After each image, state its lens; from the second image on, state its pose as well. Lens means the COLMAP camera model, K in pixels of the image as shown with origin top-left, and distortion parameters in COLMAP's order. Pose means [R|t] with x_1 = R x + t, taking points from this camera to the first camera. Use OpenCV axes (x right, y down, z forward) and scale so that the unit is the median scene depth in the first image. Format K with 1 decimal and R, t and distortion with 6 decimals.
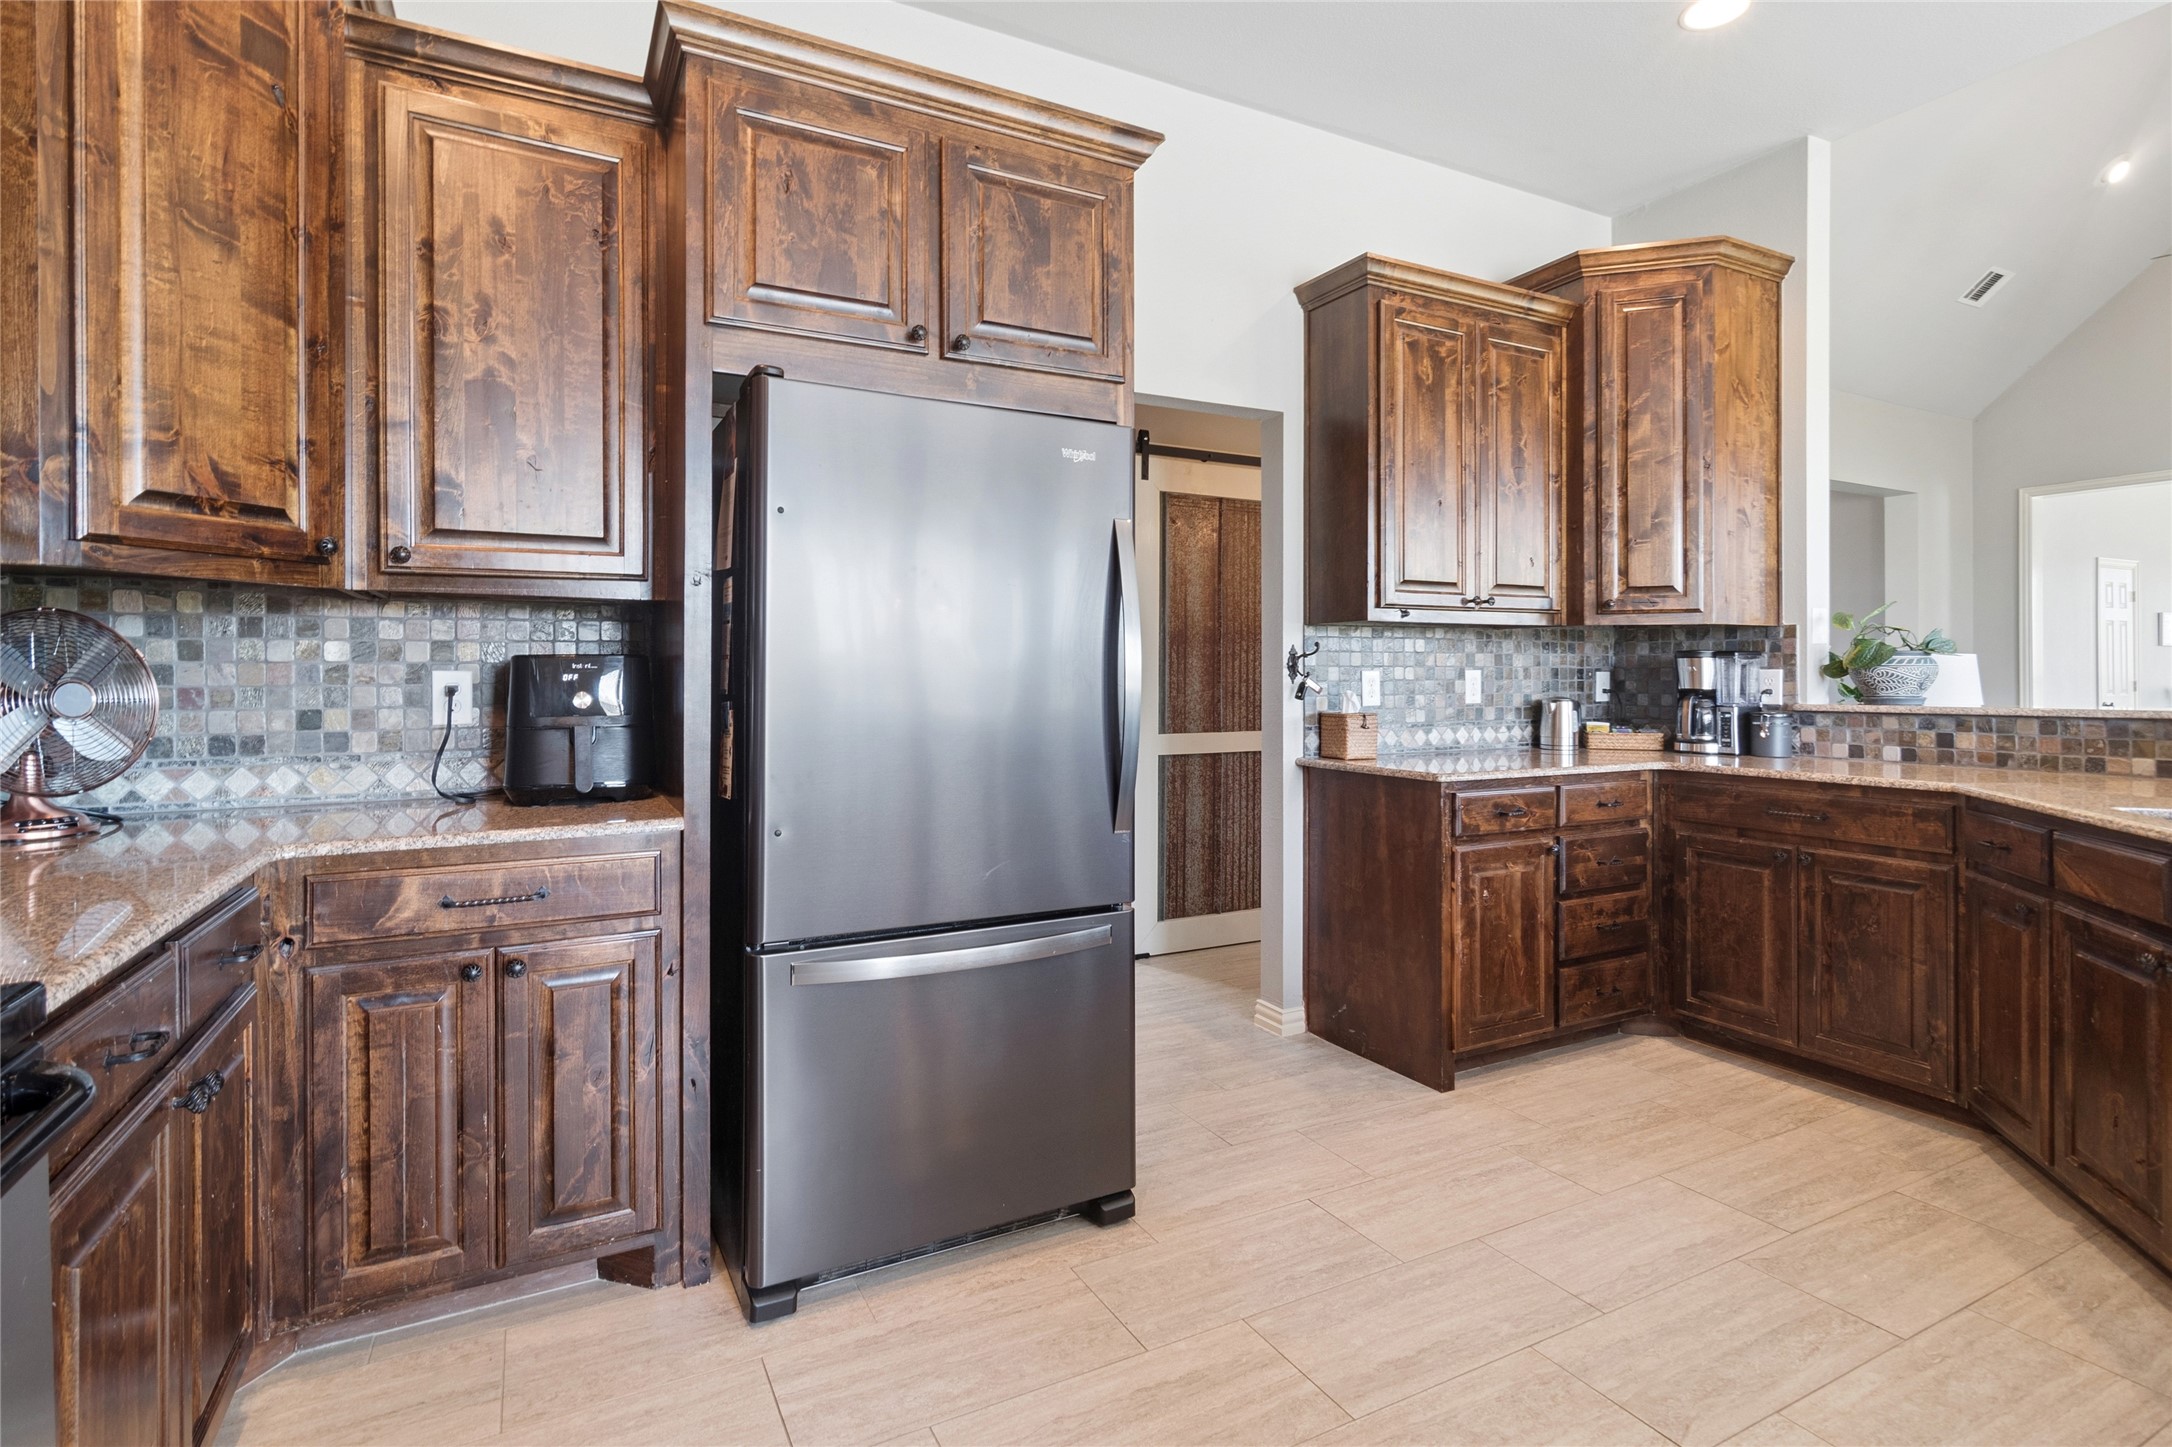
lens RADIAL K [[1046.4, 0, 1085.6], [0, 1046.4, 696.4], [0, 0, 1]] dist [0.001010, 0.000718]
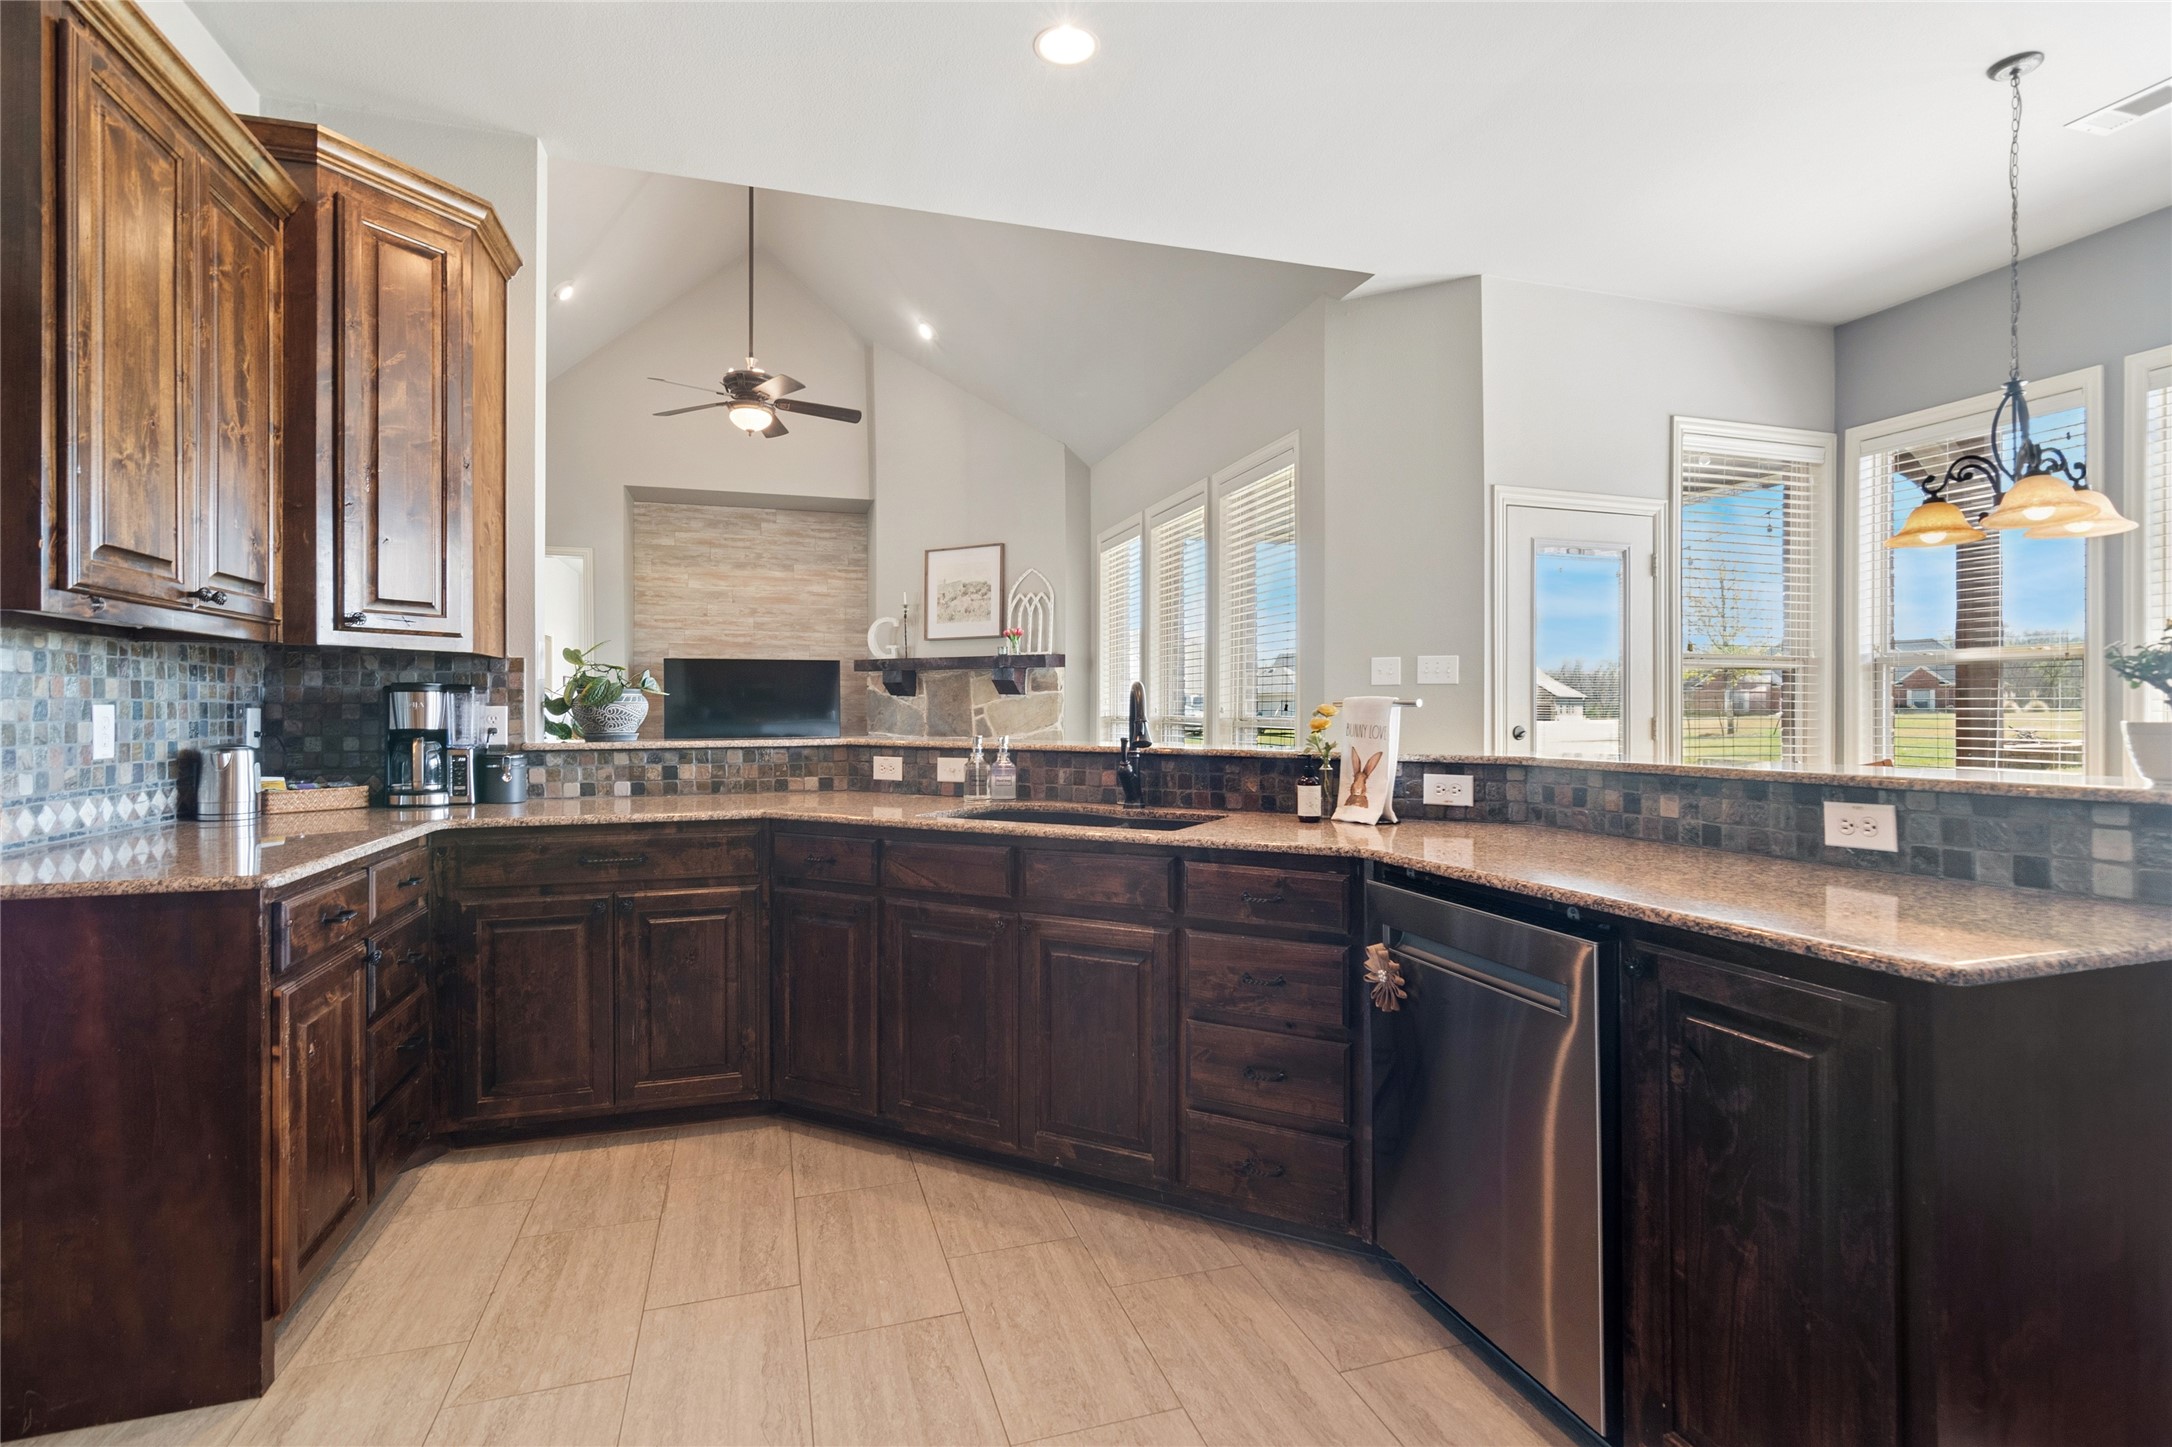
lens RADIAL K [[1043.8, 0, 1086.0], [0, 1043.8, 723.5], [0, 0, 1]] dist [0.000273, 0.000315]
pose [[0.178279, -0.011784, 0.983909, -0.154411], [0.021367, 0.999739, 0.008102, -0.007958], [-0.983748, 0.019579, 0.178484, 0.374883]]
